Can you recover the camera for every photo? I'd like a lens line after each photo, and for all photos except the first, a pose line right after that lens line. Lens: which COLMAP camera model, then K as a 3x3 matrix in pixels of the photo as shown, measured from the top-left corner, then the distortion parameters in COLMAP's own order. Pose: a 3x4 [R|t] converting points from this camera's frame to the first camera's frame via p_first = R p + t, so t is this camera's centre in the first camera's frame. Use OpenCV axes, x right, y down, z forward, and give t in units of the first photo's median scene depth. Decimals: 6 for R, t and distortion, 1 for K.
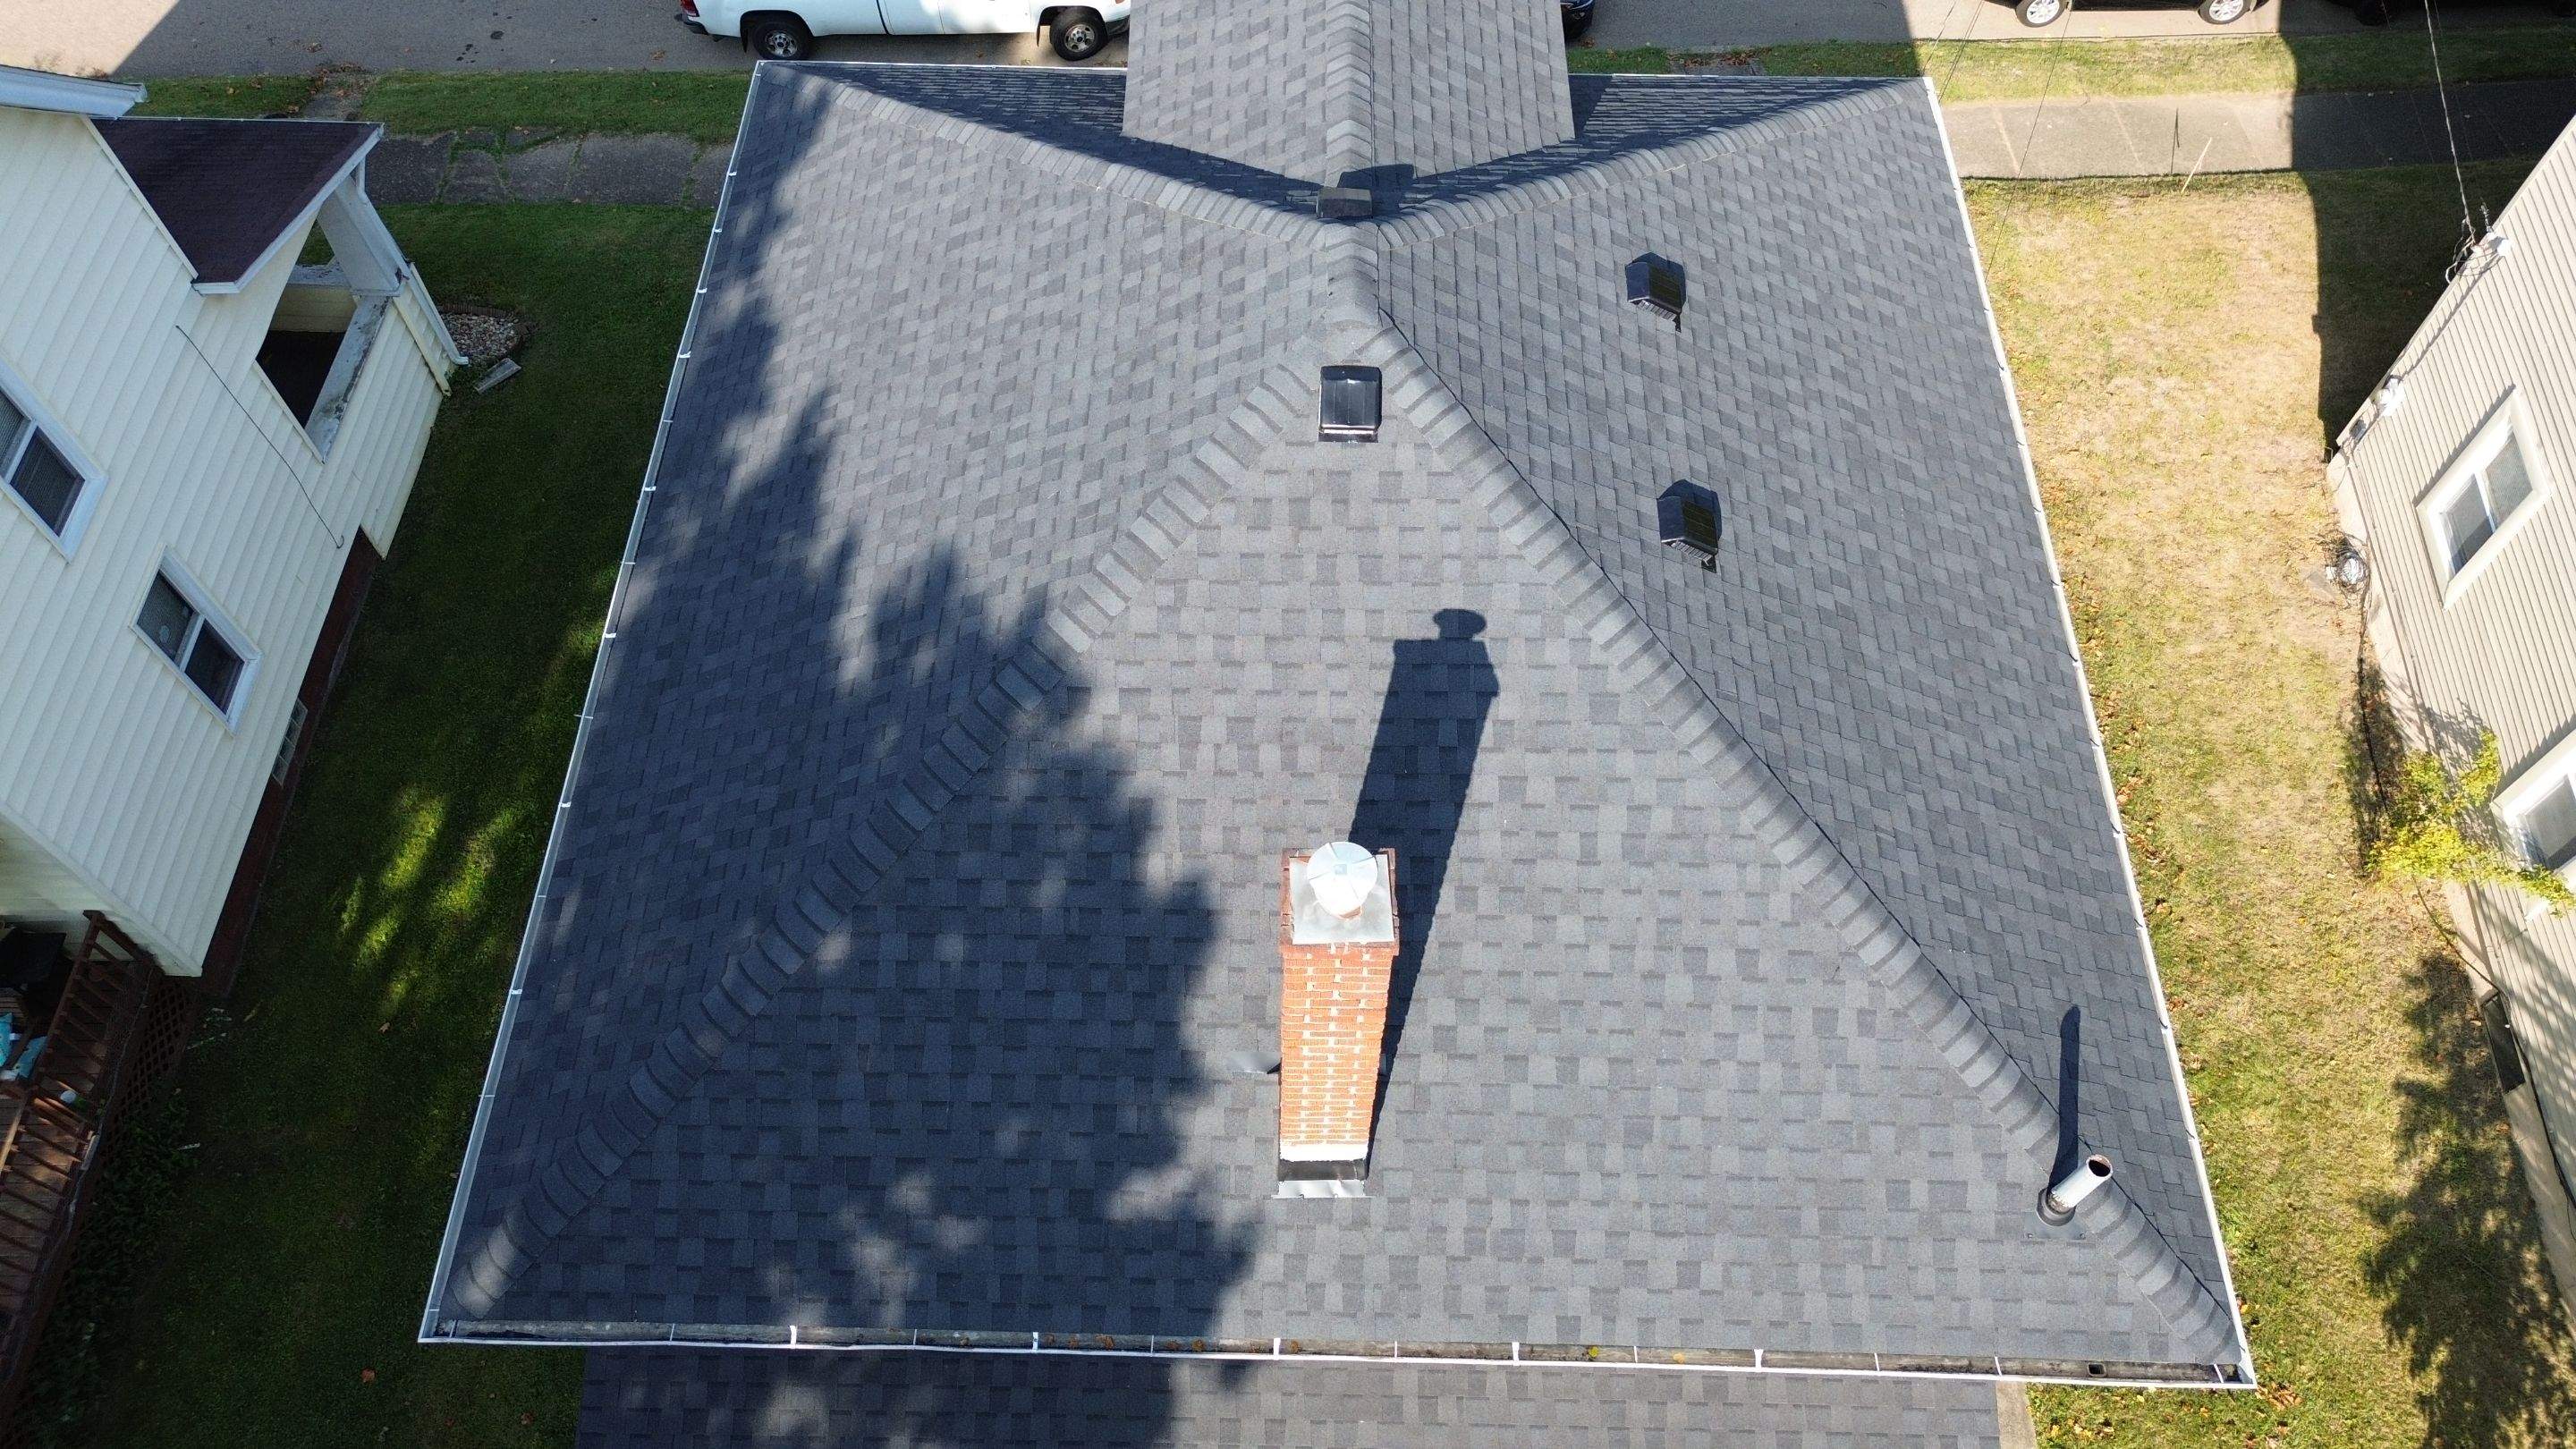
lens RADIAL K [[1812.0, 0, 1288.0], [0, 1812.0, 724.5], [0, 0, 1]] dist [0.091234, -0.116261]
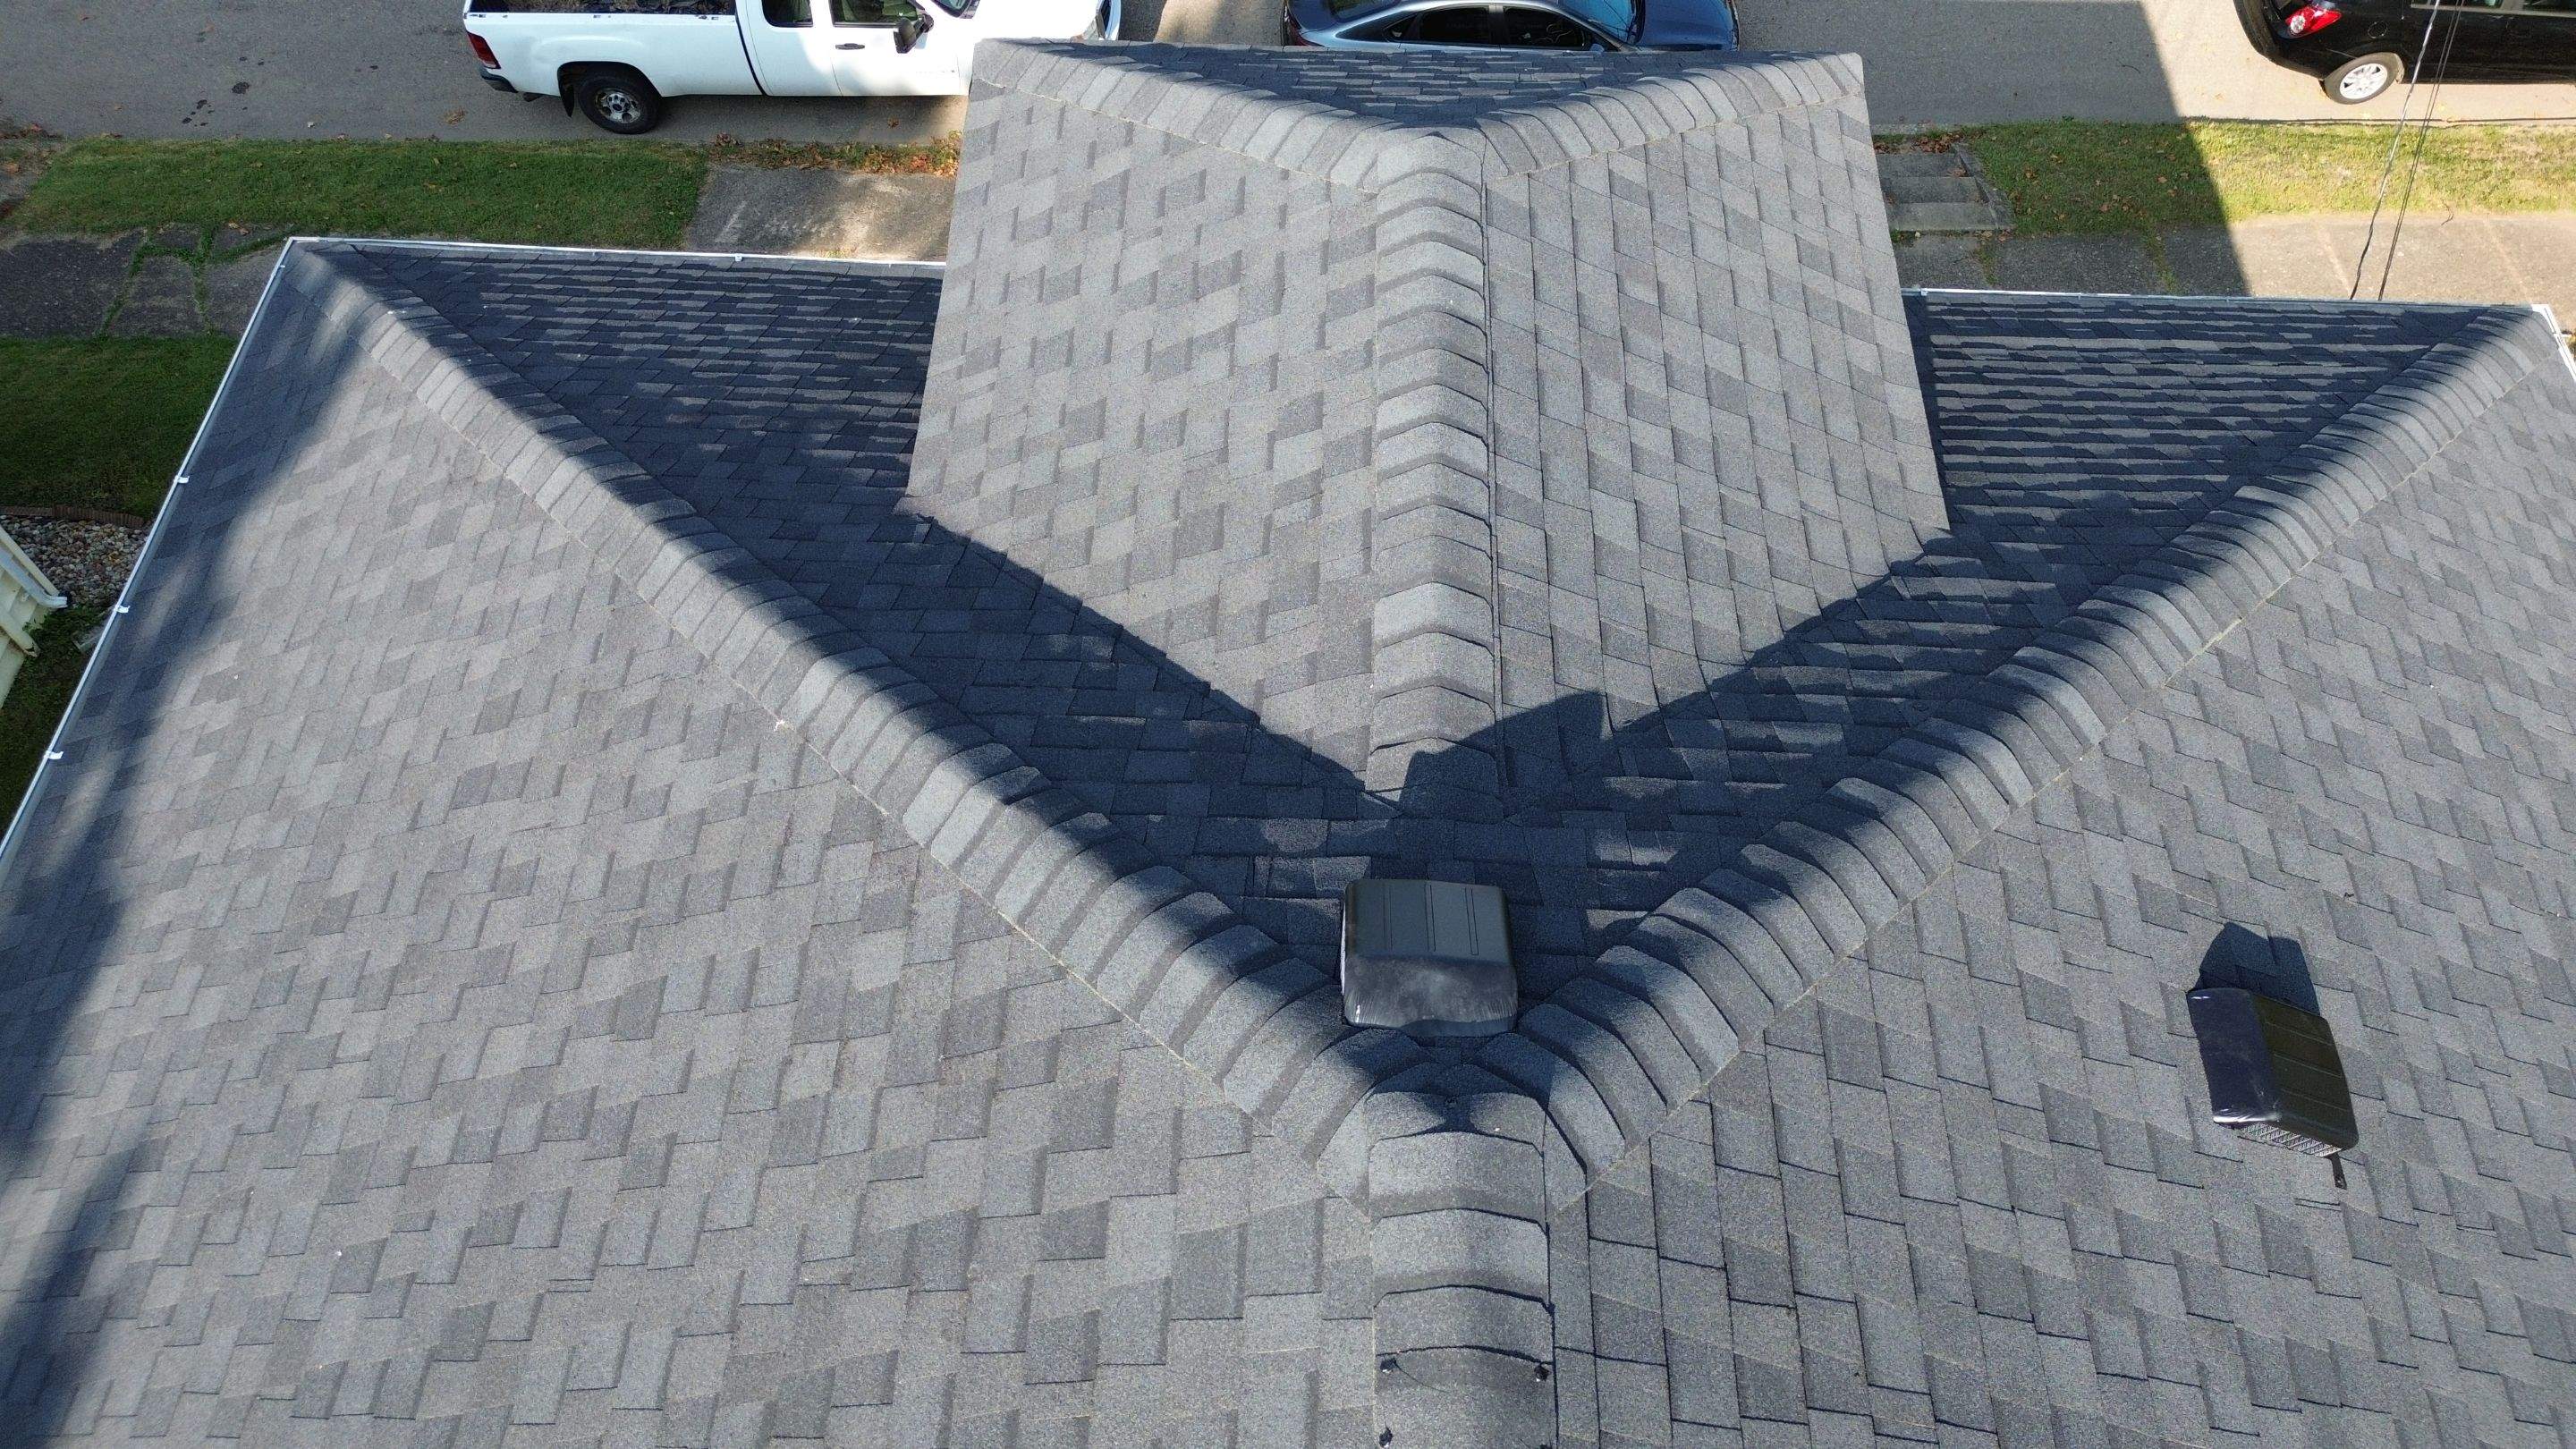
lens RADIAL K [[1773.3, 0, 1288.0], [0, 1773.3, 724.5], [0, 0, 1]] dist [0.092356, -0.096217]
pose [[0.999727, 0.018211, -0.014669, 0.008928], [-0.018059, 0.999783, 0.010404, -0.294043], [0.014855, -0.010136, 0.999838, 0.612745]]
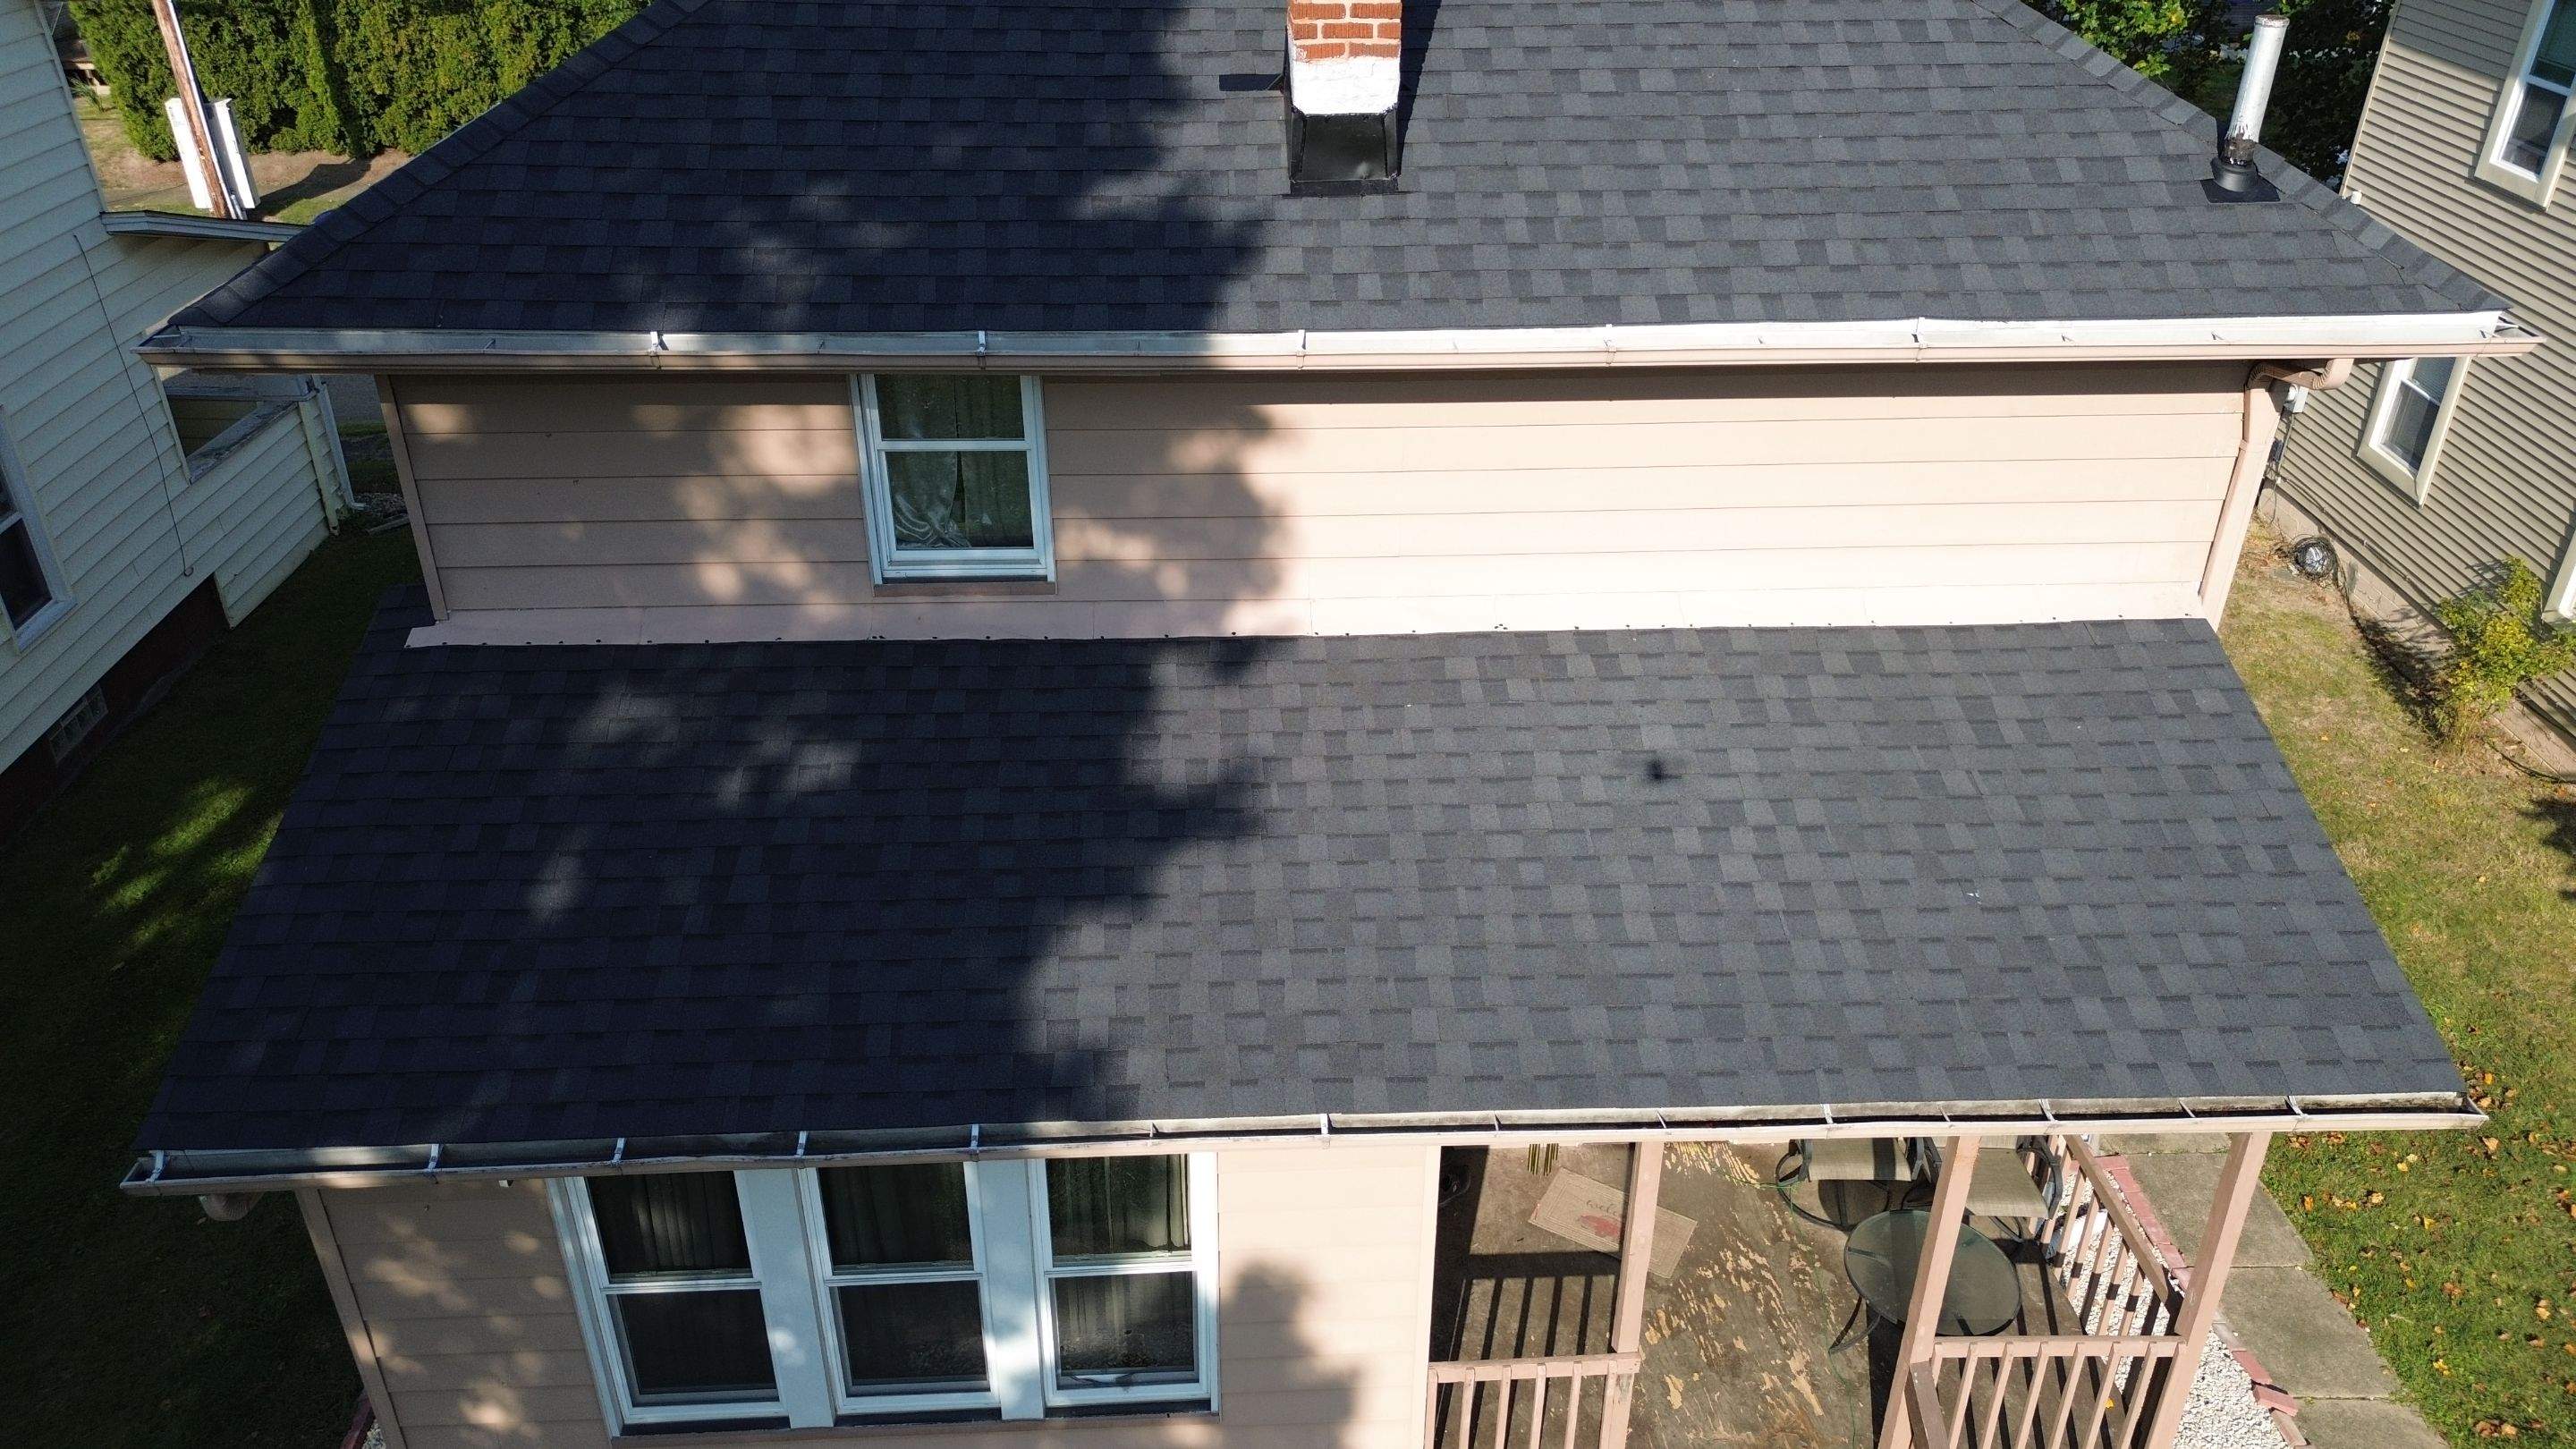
lens RADIAL K [[1812.0, 0, 1288.0], [0, 1812.0, 724.5], [0, 0, 1]] dist [0.091234, -0.116261]
pose [[0.997334, -0.031200, 0.065967, -0.052841], [0.058755, 0.879451, -0.472349, 0.668004], [-0.043278, 0.474966, 0.878939, 0.324689]]
